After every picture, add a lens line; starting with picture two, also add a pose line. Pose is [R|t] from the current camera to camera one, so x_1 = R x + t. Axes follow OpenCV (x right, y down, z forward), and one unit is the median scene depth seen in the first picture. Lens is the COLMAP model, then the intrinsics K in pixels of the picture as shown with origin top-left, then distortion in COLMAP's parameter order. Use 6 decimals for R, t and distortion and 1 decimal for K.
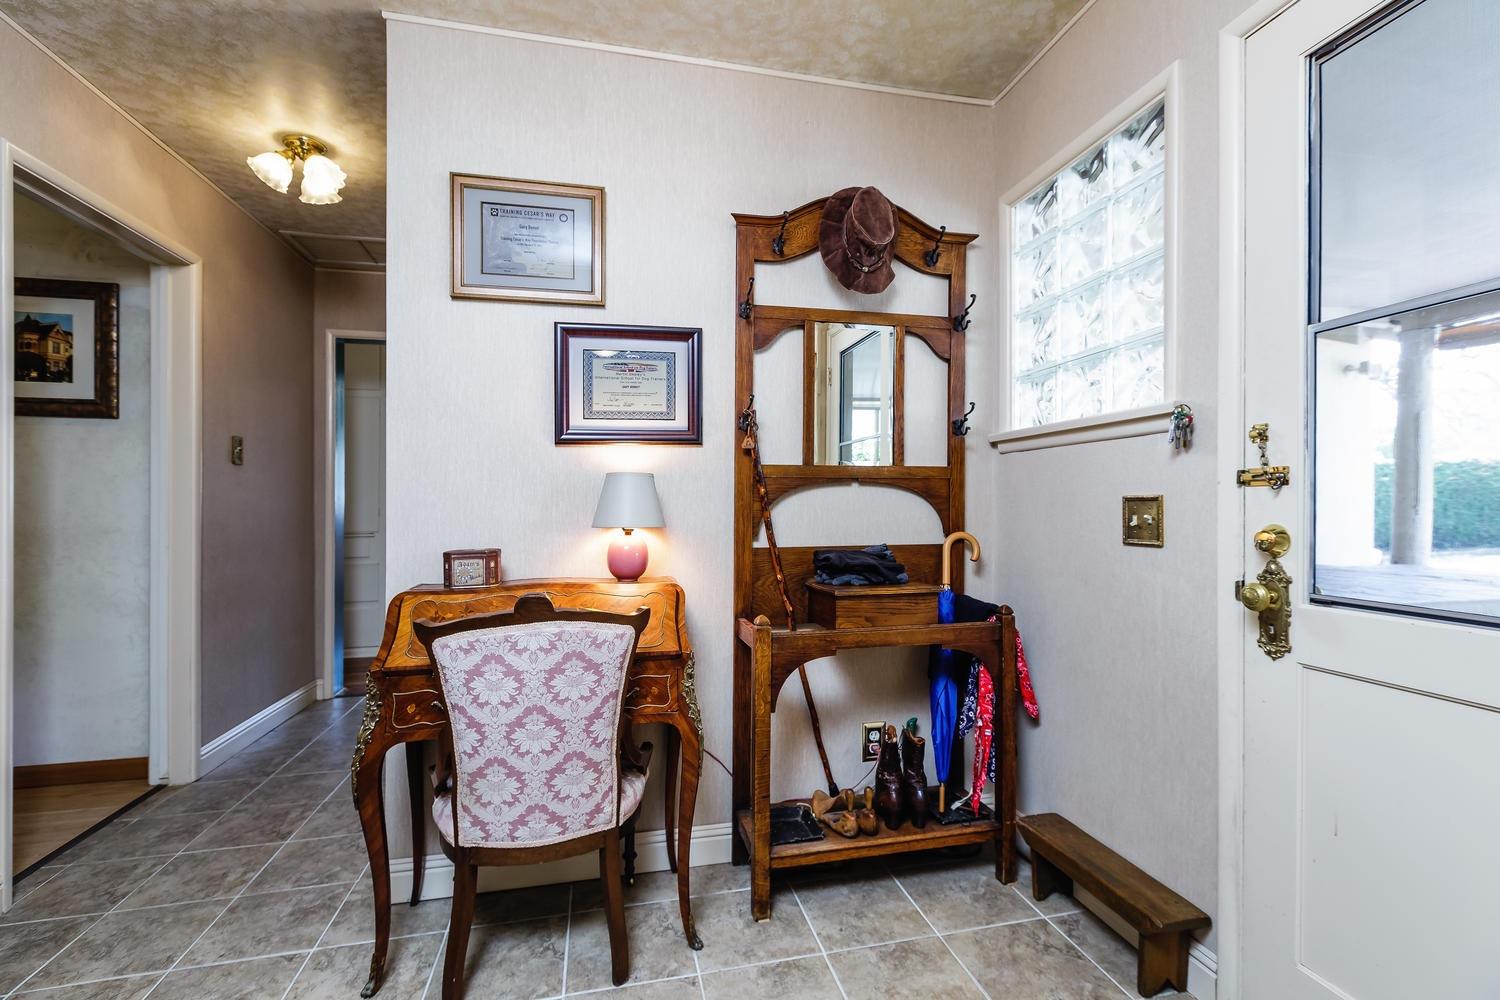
lens RADIAL K [[685.0, 0, 750.2], [0, 685.0, 494.4], [0, 0, 1]] dist [-0.003713, -0.001526]
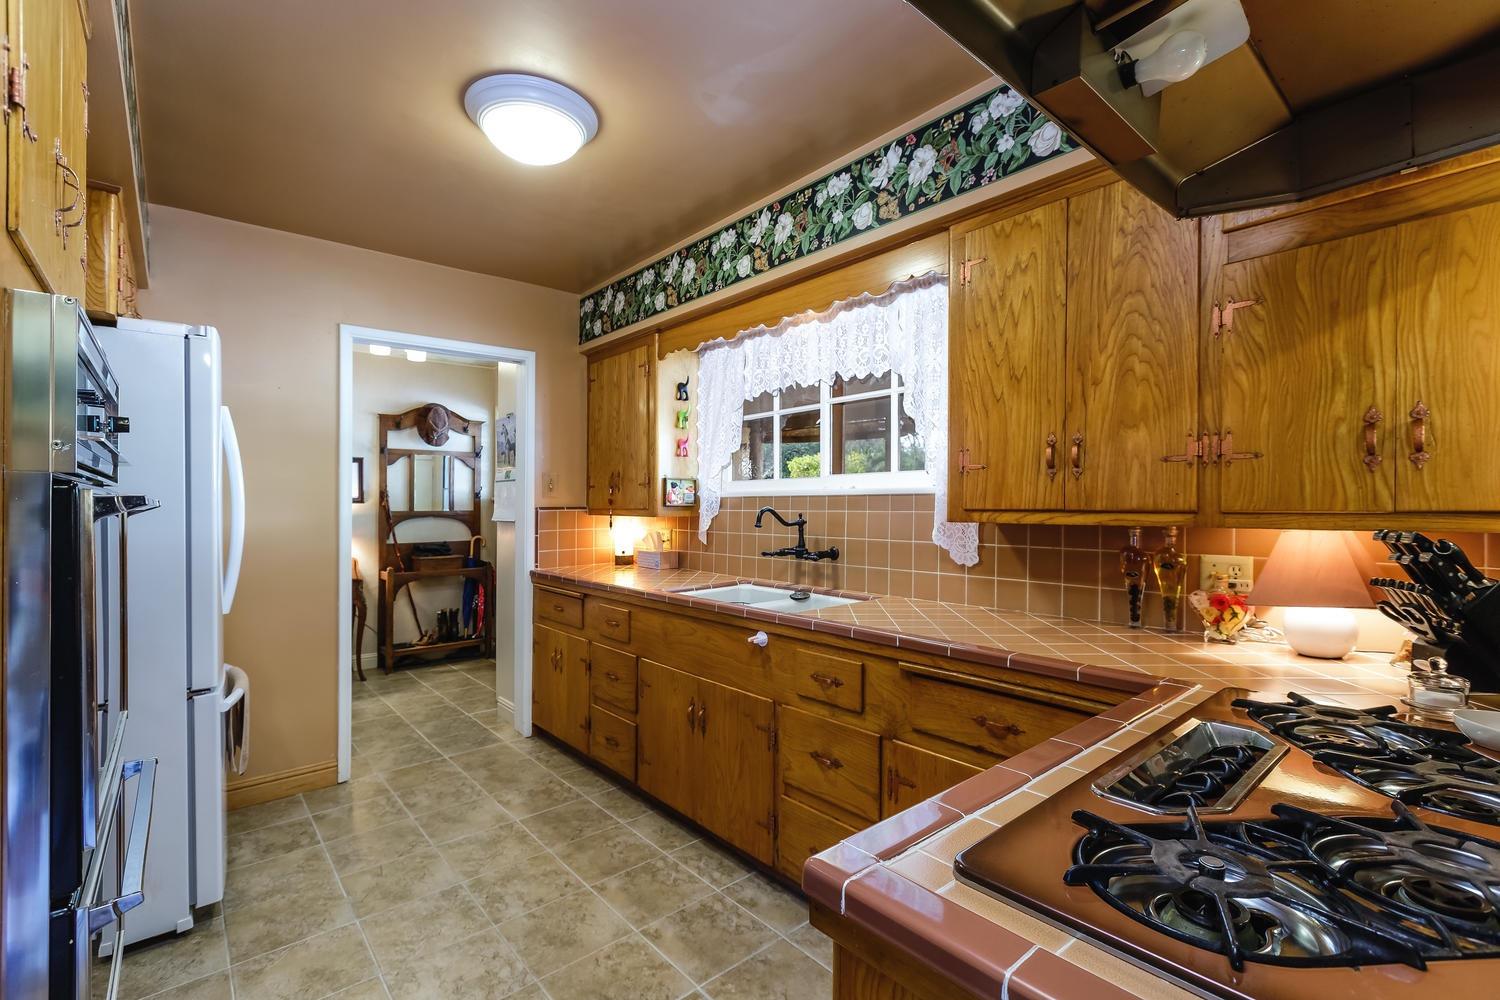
lens RADIAL K [[663.1, 0, 750.8], [0, 663.1, 495.7], [0, 0, 1]] dist [-0.000356, 0.000545]
pose [[0.868306, -0.002838, 0.496021, -0.040036], [0.001594, 0.999994, 0.002930, -0.106337], [-0.496027, -0.001754, 0.868306, -1.776179]]
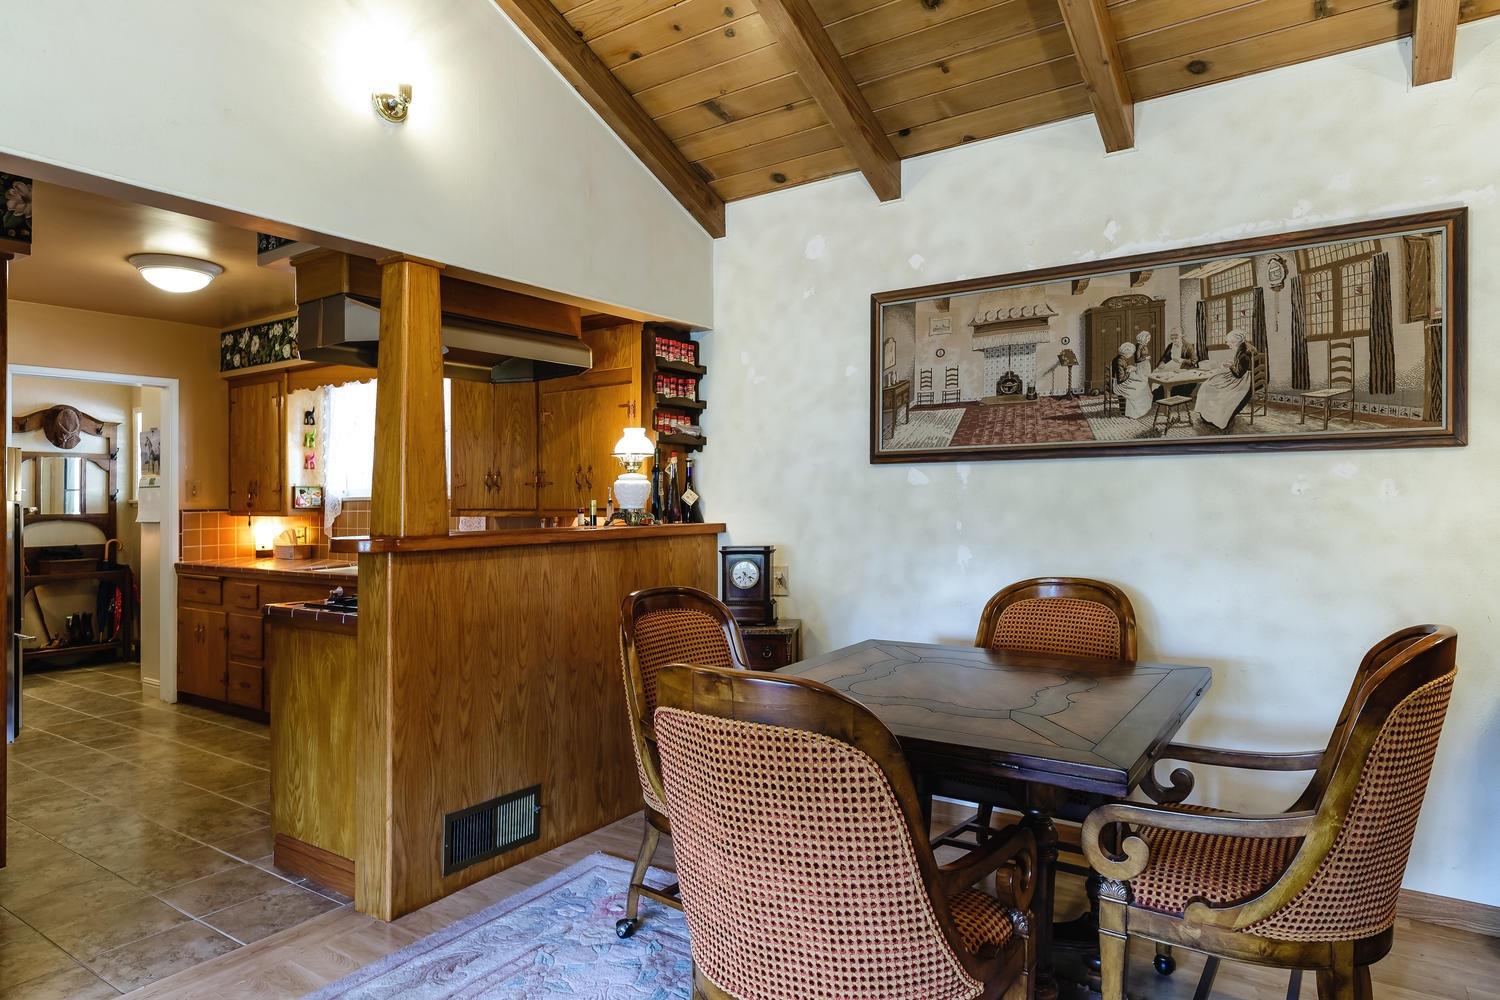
lens RADIAL K [[877.4, 0, 746.7], [0, 877.4, 493.8], [0, 0, 1]] dist [-0.000990, -0.001655]
pose [[0.711956, -0.007103, 0.702188, -0.317845], [0.003393, 0.999972, 0.006675, -0.132968], [-0.702216, -0.002369, 0.711960, -3.126595]]
